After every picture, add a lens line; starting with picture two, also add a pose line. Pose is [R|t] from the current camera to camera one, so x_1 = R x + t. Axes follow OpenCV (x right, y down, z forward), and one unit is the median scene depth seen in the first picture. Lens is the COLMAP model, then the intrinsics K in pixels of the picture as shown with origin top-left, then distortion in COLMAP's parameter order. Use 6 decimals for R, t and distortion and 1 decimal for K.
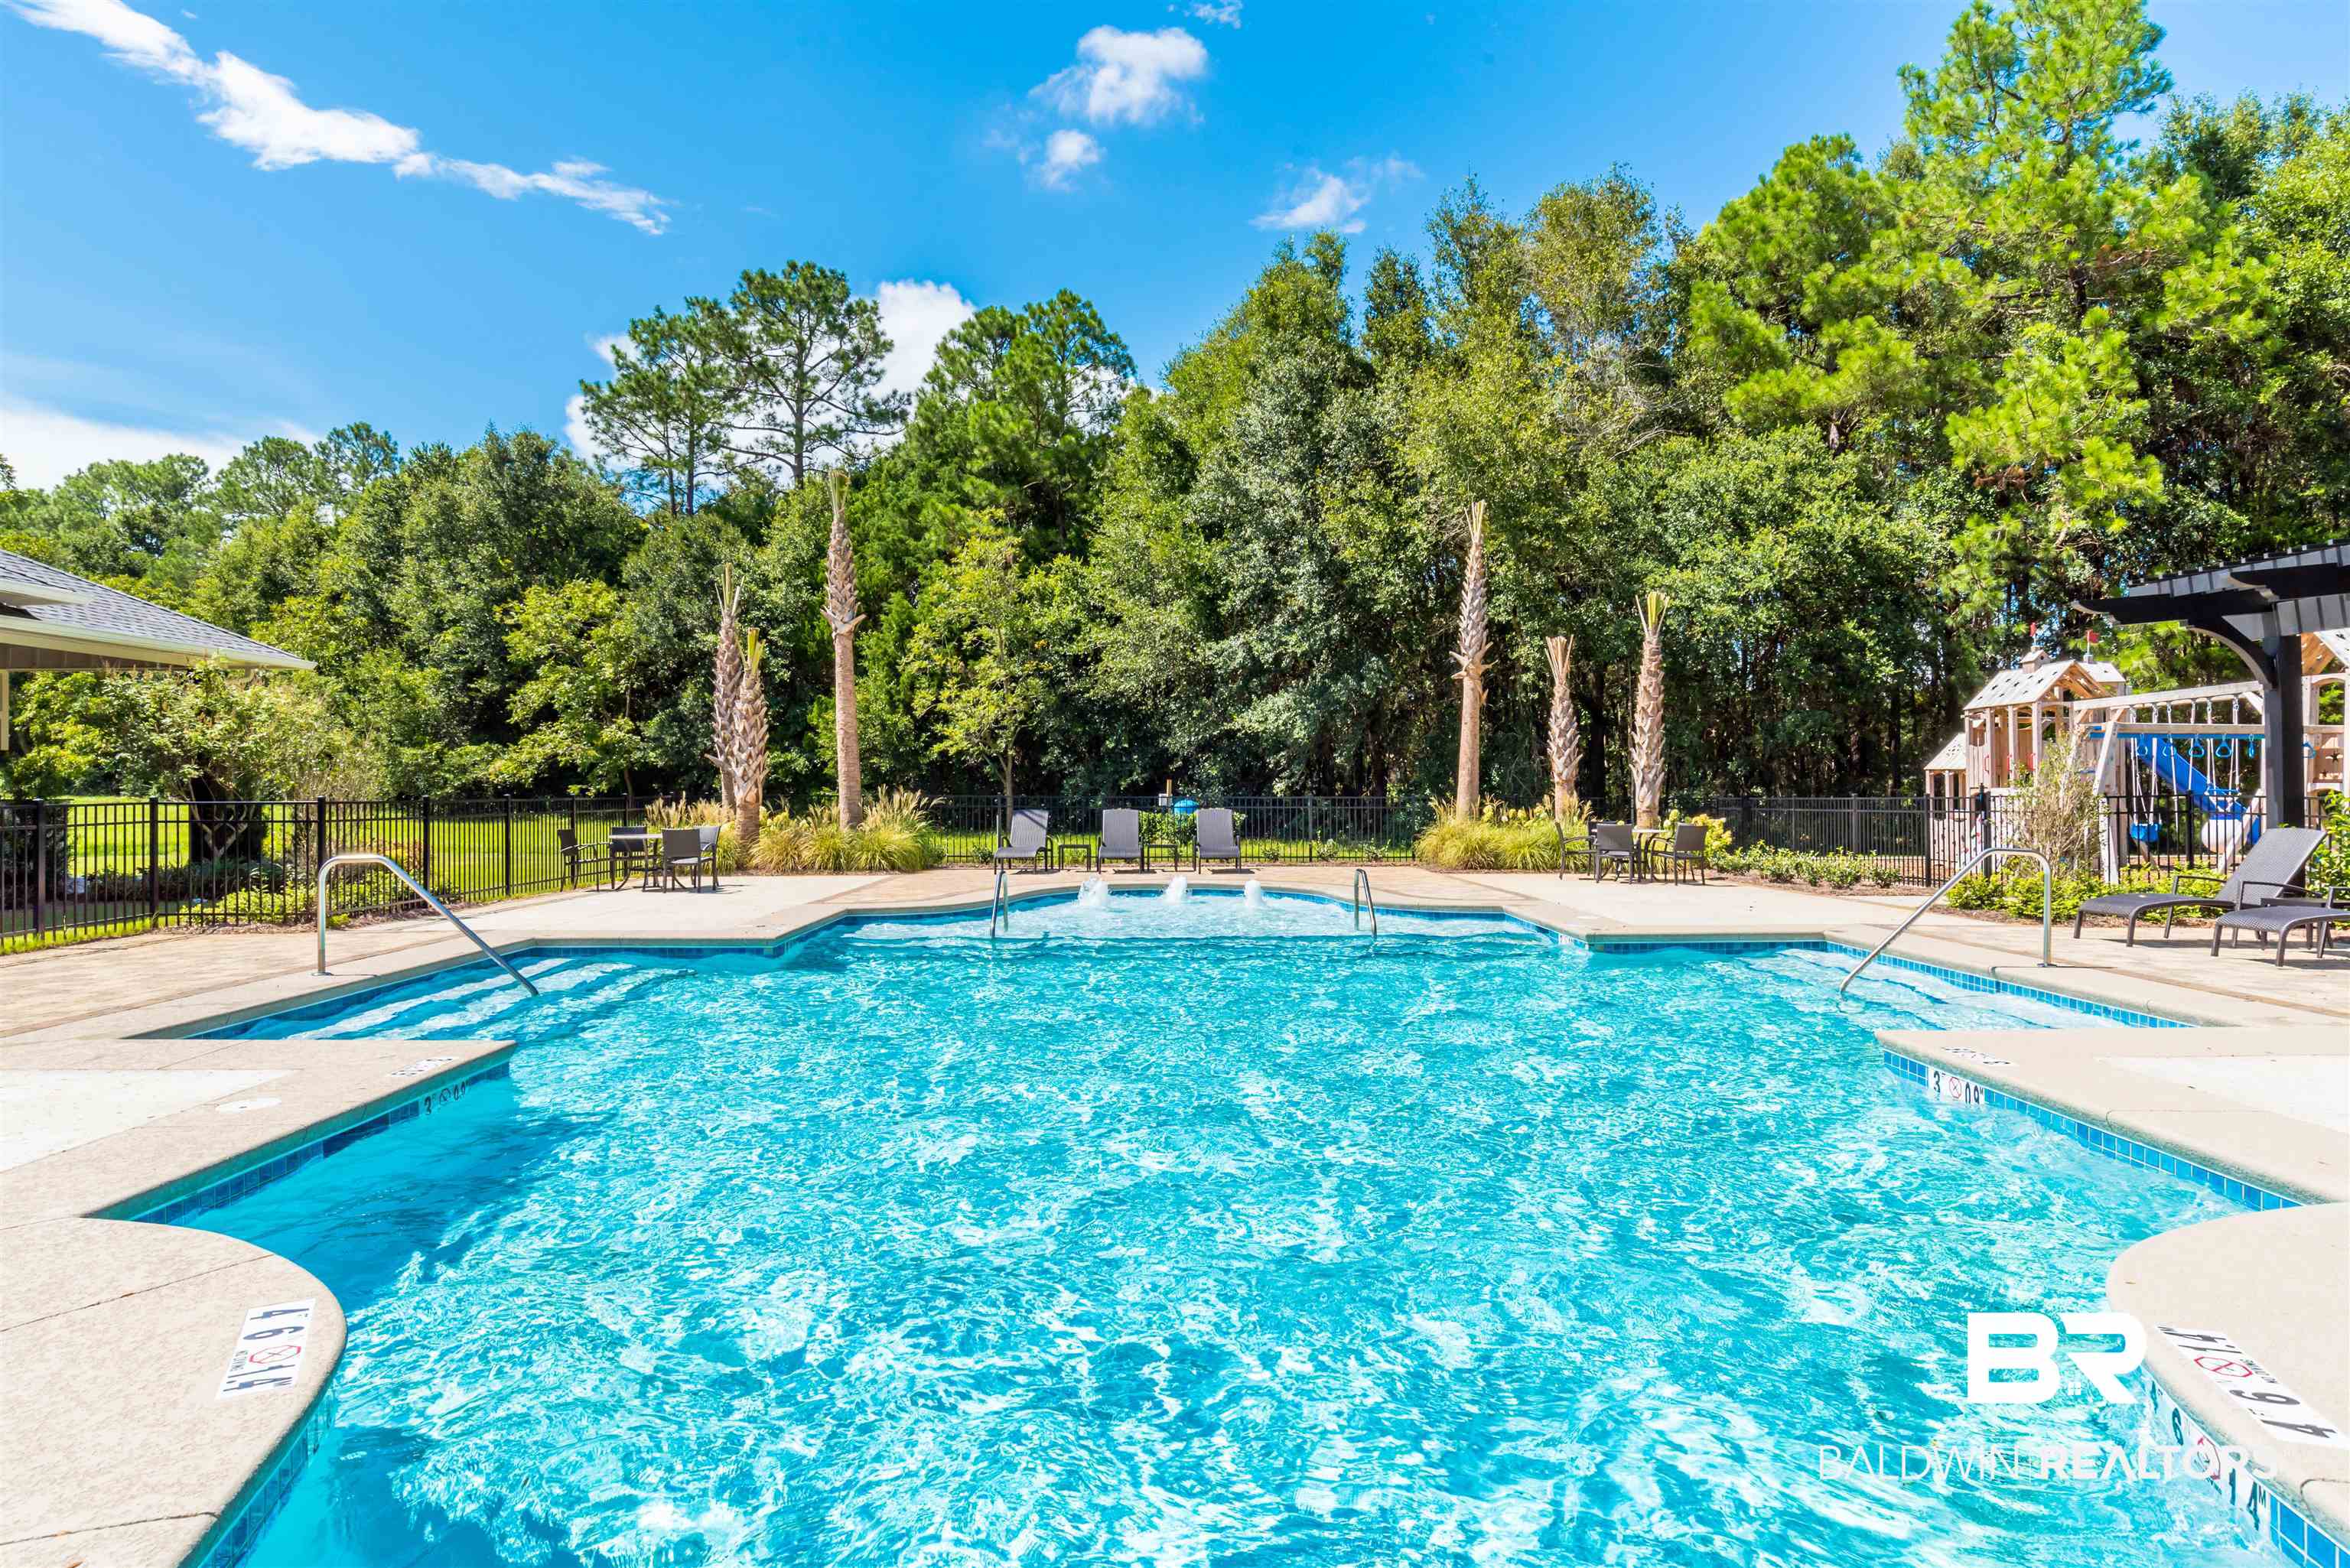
lens RADIAL K [[1362.3, 0, 1167.2], [0, 1362.3, 784.6], [0, 0, 1]] dist [-0.017223, 0.015562]
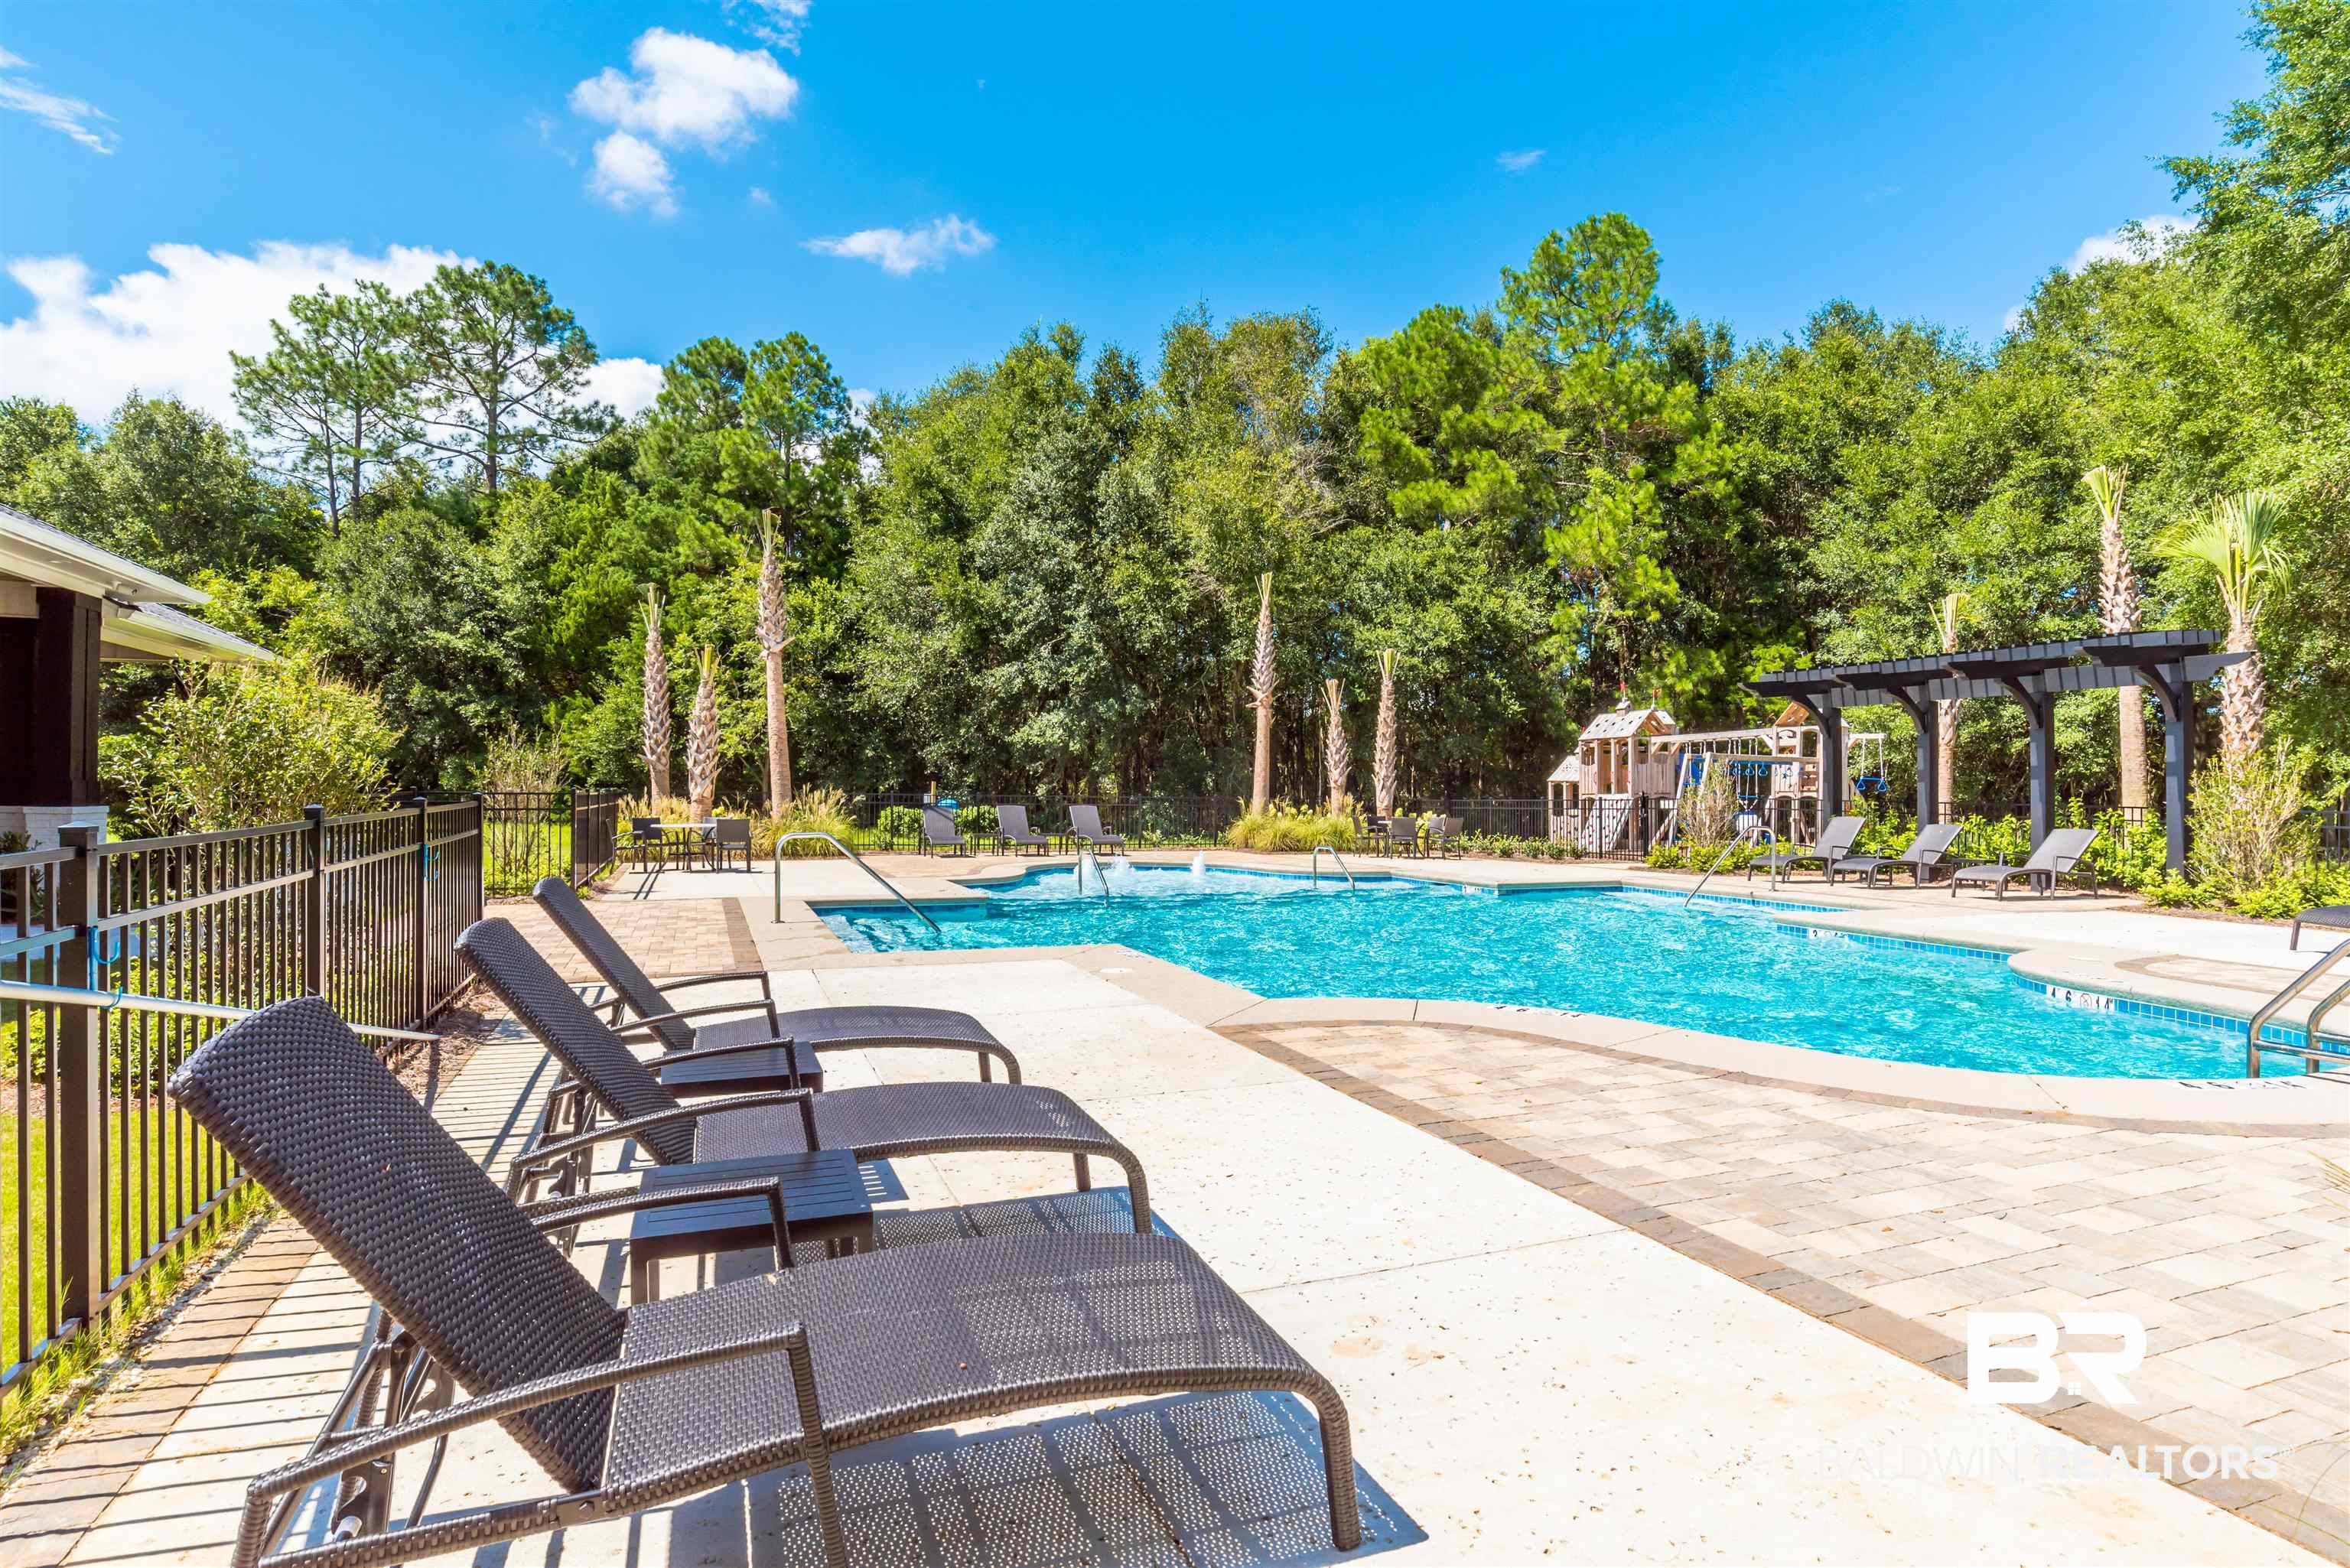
lens RADIAL K [[1270.4, 0, 1169.5], [0, 1270.4, 791.7], [0, 0, 1]] dist [-0.005580, 0.002718]
pose [[0.937540, 0.008192, 0.347781, -0.220188], [-0.008752, 0.999962, 0.000040, 0.002916], [-0.347768, -0.003082, 0.937576, -0.088448]]
